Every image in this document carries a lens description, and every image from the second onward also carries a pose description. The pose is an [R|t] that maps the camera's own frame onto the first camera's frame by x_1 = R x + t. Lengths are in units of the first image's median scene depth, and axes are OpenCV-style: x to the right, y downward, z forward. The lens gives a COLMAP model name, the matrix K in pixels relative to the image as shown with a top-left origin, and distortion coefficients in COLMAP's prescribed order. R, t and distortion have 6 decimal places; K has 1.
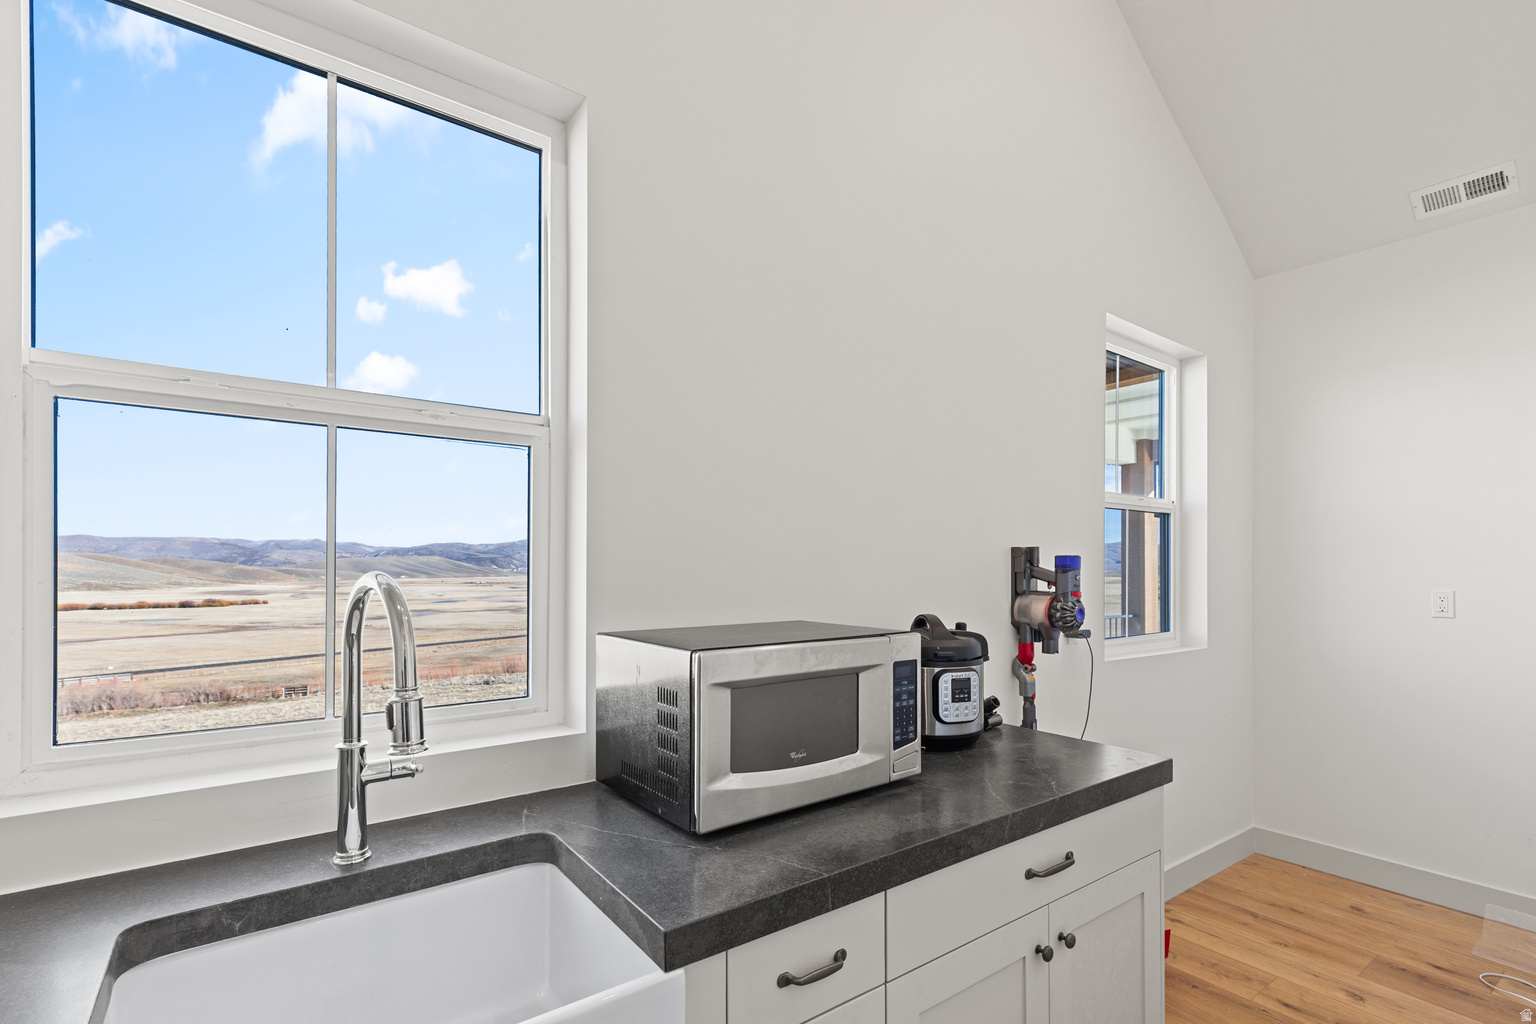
lens RADIAL K [[709.1, 0, 769.7], [0, 709.1, 546.8], [0, 0, 1]] dist [0.003663, 0.000142]
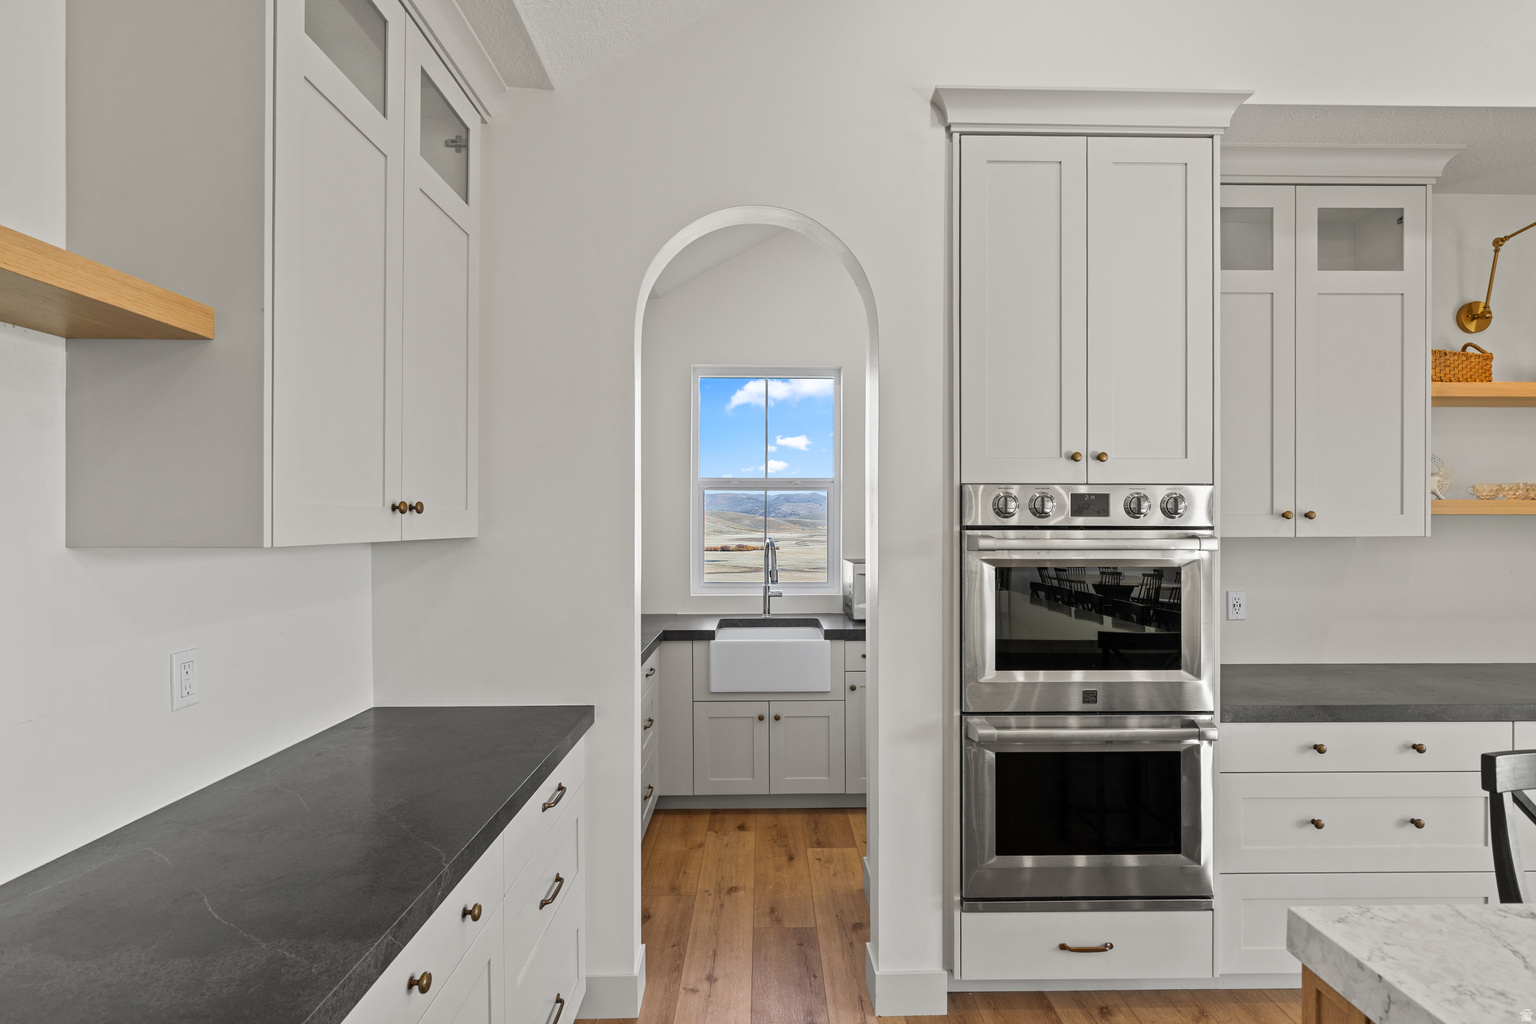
lens RADIAL K [[826.0, 0, 778.5], [0, 826.0, 517.6], [0, 0, 1]] dist [-0.000868, -0.000169]
pose [[0.812907, 0.000795, -0.582393, 0.083968], [0.017372, 0.999521, 0.025613, -0.007305], [0.582134, -0.030938, 0.812504, -0.103419]]
